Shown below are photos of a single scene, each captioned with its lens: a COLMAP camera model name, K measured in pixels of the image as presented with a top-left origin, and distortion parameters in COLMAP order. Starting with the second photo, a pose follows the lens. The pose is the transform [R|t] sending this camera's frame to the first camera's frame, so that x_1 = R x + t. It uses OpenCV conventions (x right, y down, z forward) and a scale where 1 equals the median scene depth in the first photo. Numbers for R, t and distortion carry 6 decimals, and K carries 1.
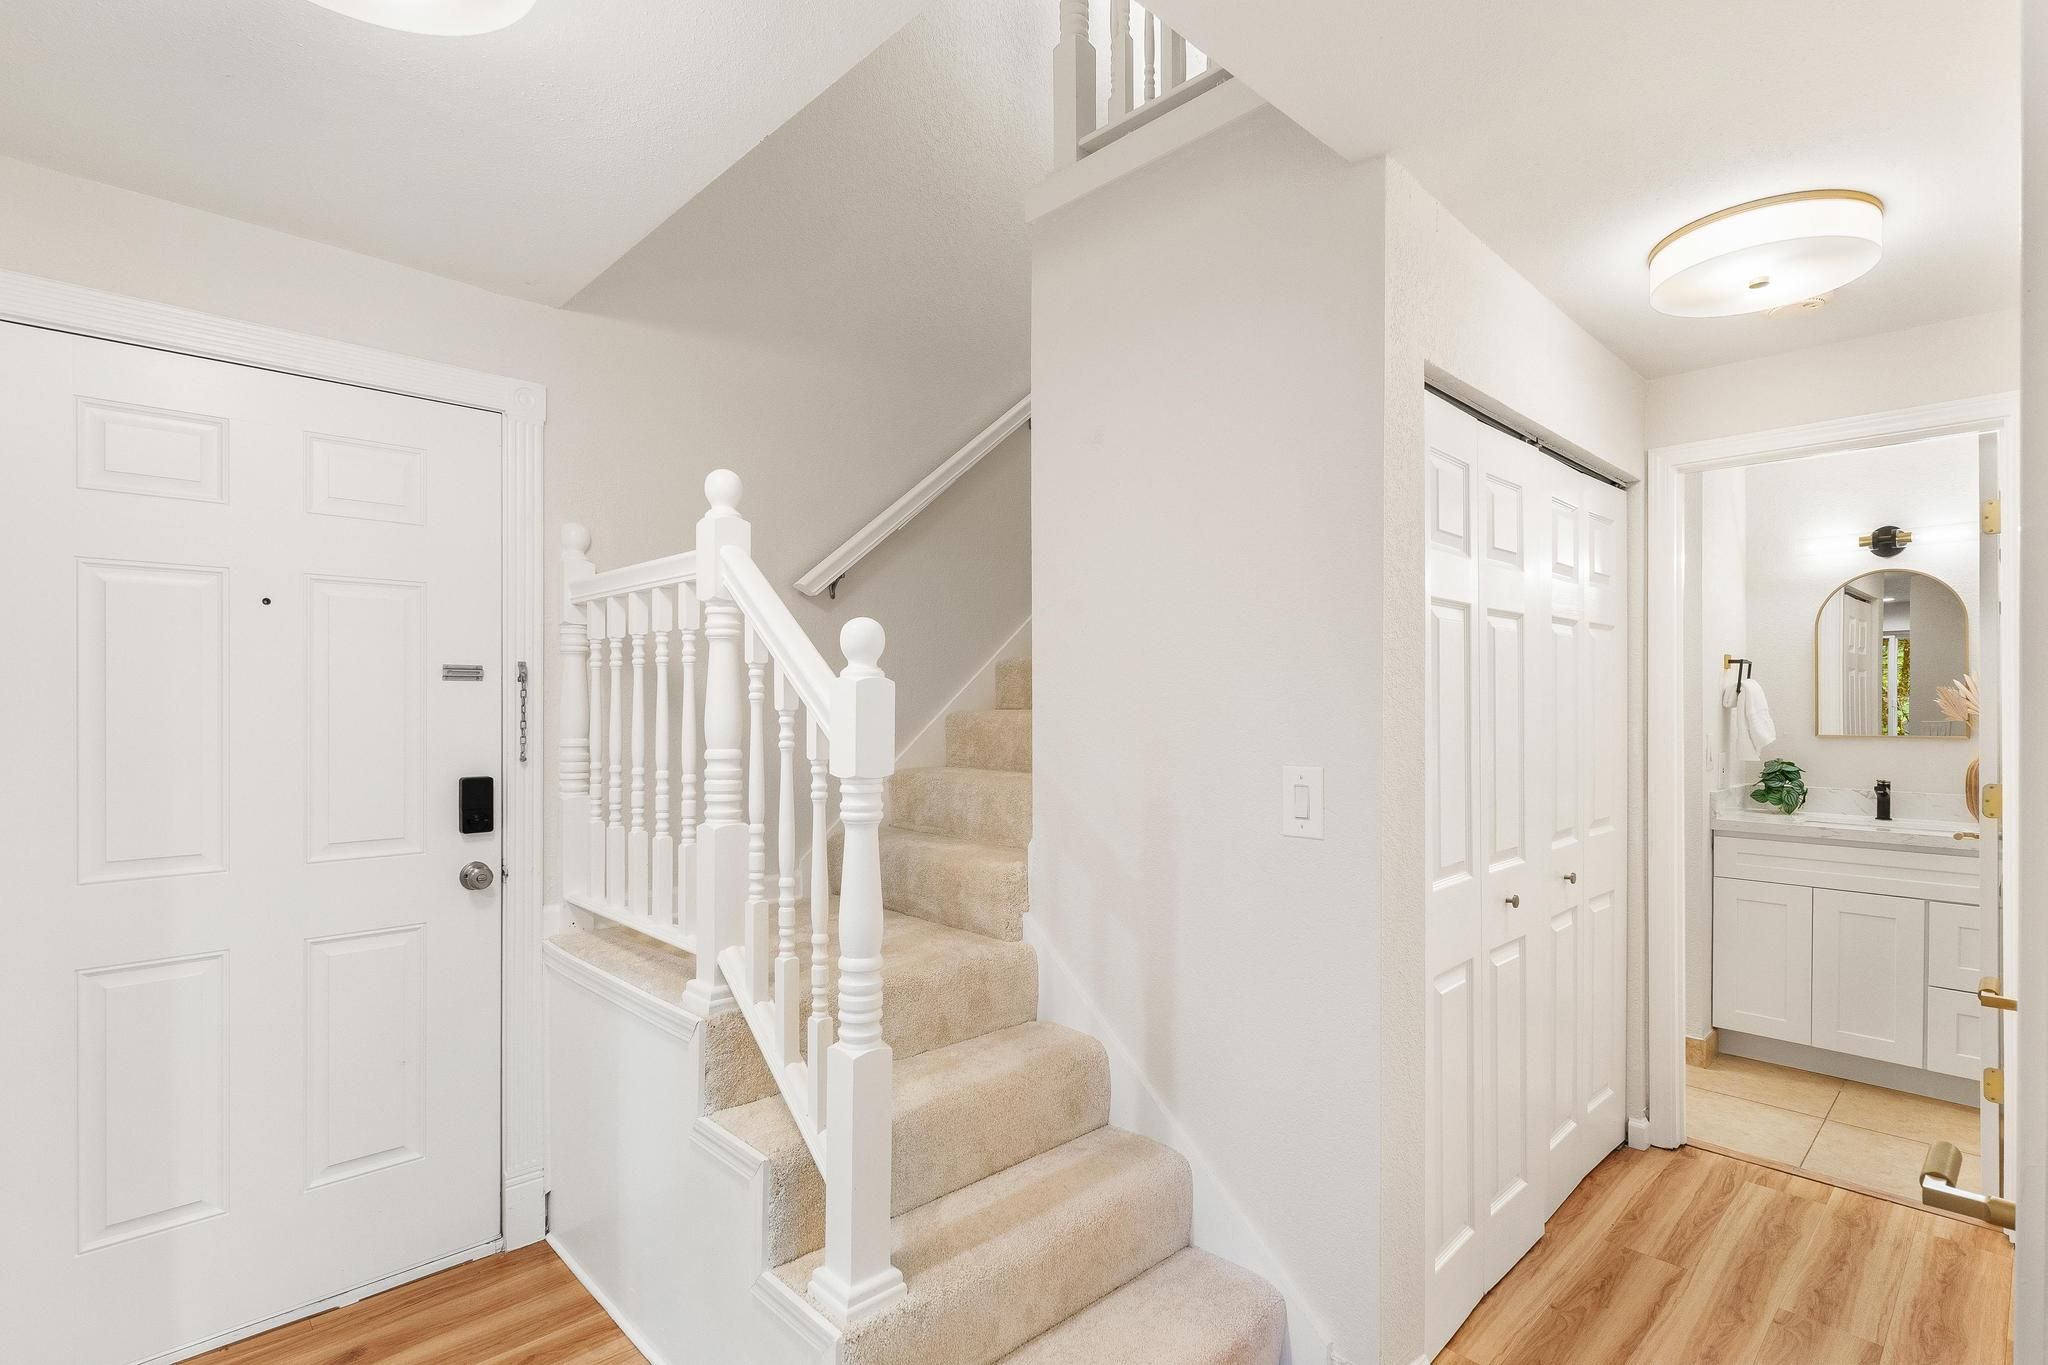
lens RADIAL K [[984.9, 0, 1020.3], [0, 984.9, 702.9], [0, 0, 1]] dist [0.003617, -0.000748]
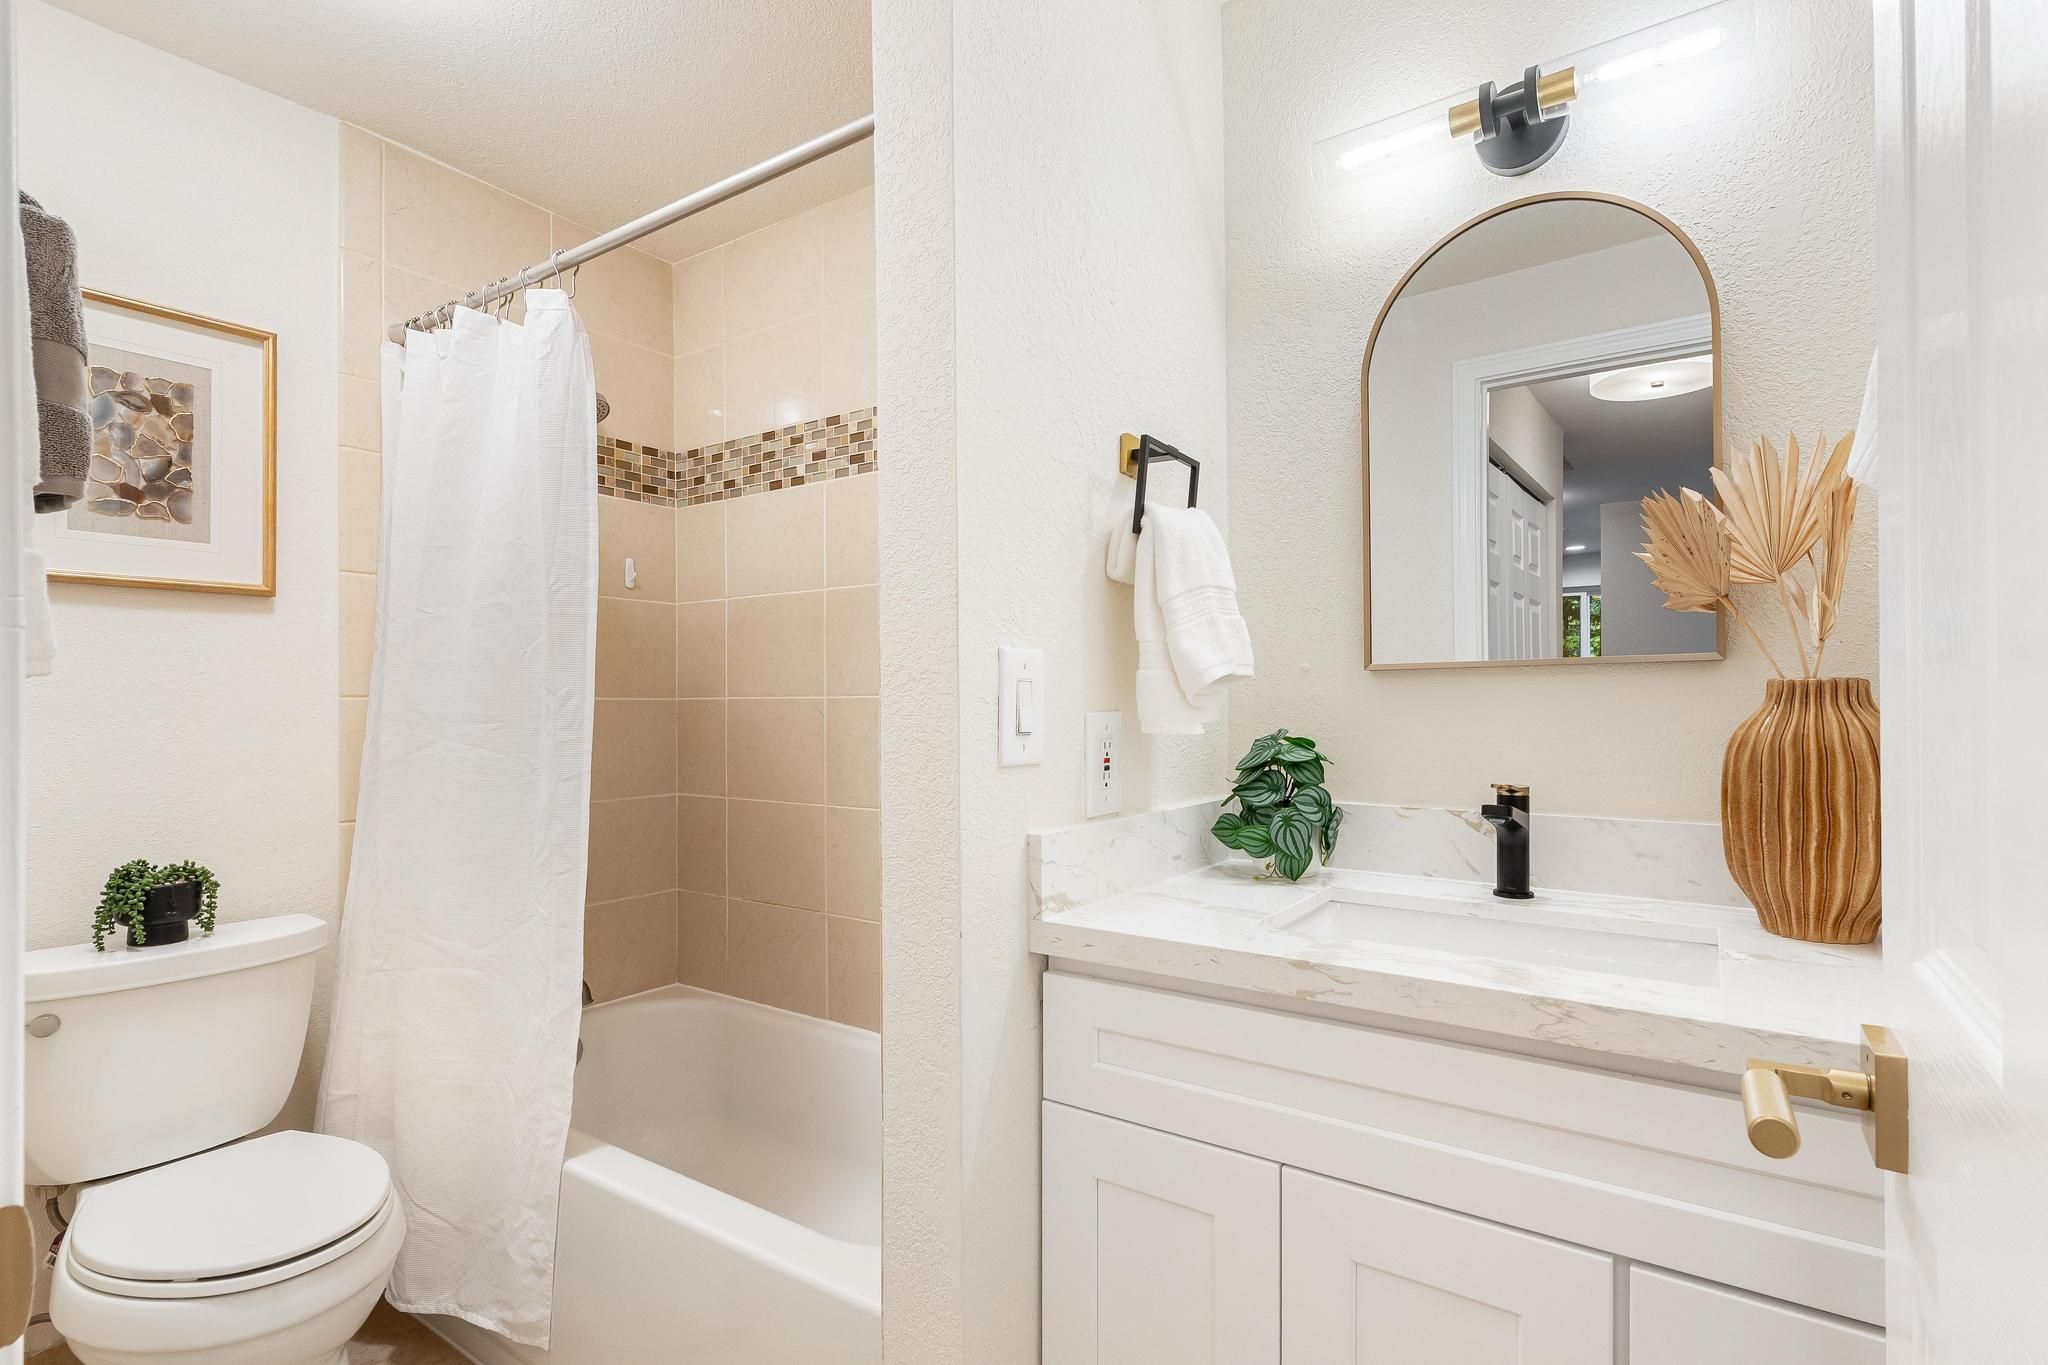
lens RADIAL K [[984.9, 0, 1026.4], [0, 984.9, 679.6], [0, 0, 1]] dist [0.003617, -0.000748]
pose [[0.979843, 0.002327, 0.199754, 0.611156], [0.000206, 0.999920, -0.012658, 0.043323], [-0.199768, 0.012444, 0.979764, 0.664729]]
